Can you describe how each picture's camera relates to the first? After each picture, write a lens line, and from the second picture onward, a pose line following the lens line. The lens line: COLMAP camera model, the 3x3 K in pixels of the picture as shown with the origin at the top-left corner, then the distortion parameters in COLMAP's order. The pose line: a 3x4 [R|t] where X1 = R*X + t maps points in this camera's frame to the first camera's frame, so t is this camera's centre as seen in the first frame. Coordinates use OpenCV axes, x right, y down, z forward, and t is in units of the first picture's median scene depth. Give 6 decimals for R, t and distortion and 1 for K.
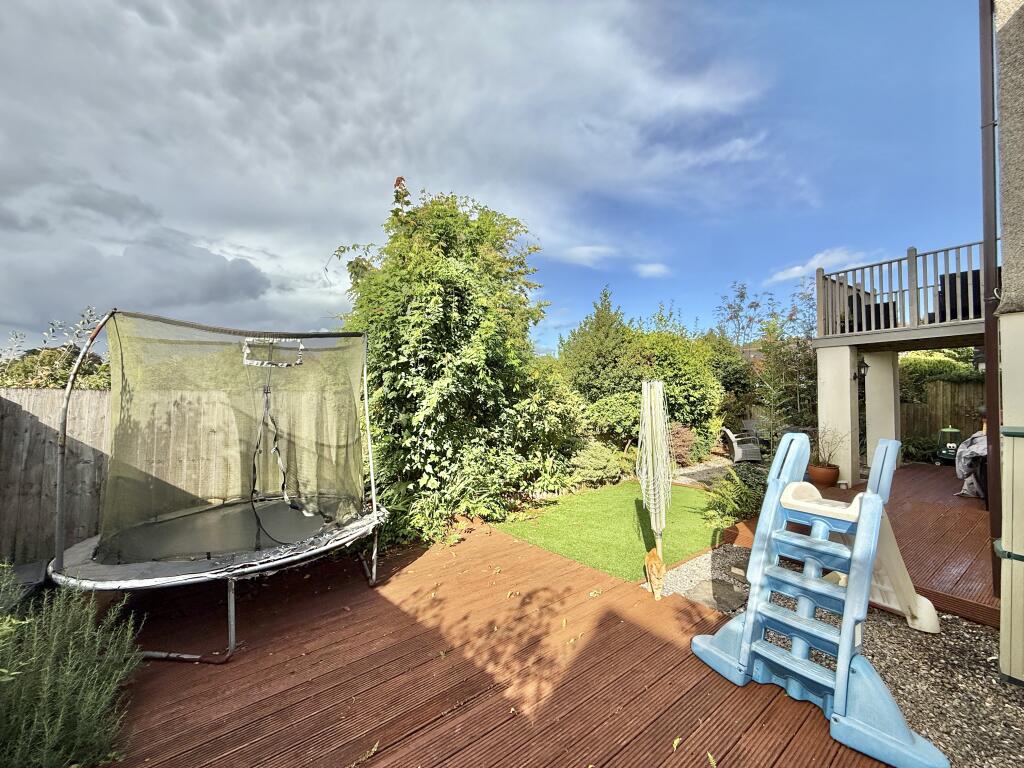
lens RADIAL K [[406.5, 0, 512.0], [0, 406.5, 384.0], [0, 0, 1]] dist [-0.000133, -0.007955]
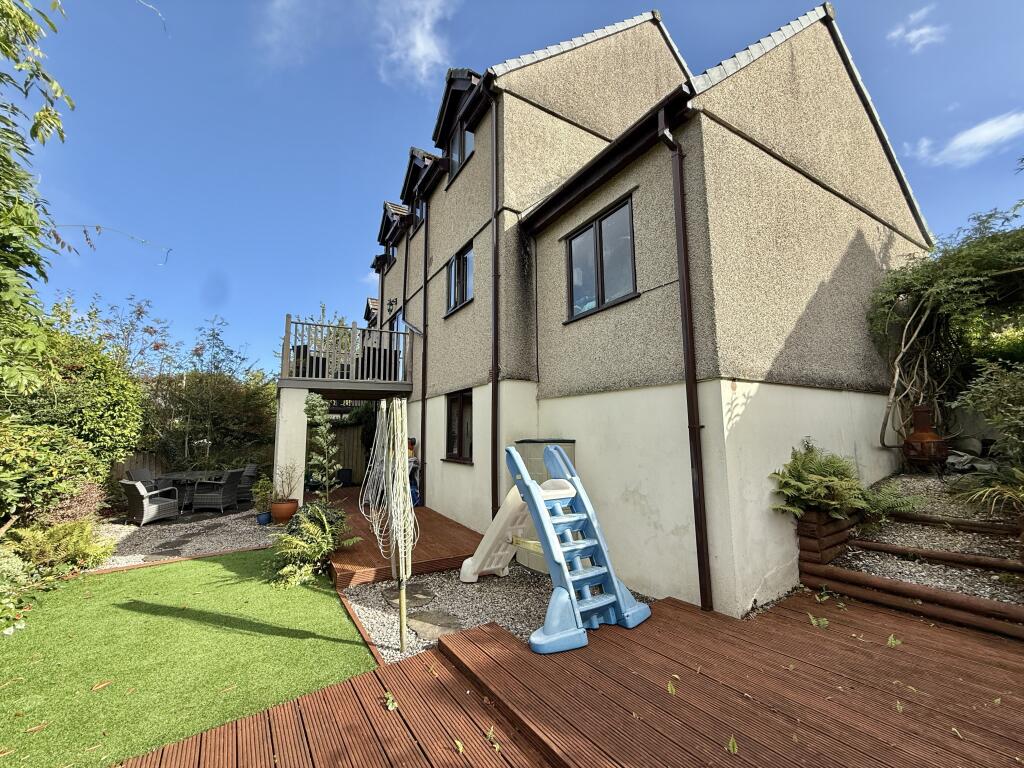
lens RADIAL K [[406.5, 0, 512.0], [0, 406.5, 384.0], [0, 0, 1]] dist [-0.000133, -0.007955]
pose [[0.060398, 0.131605, 0.989461, -0.250438], [-0.006692, 0.991301, -0.131441, 0.037702], [-0.998152, 0.001317, 0.060753, 0.366363]]
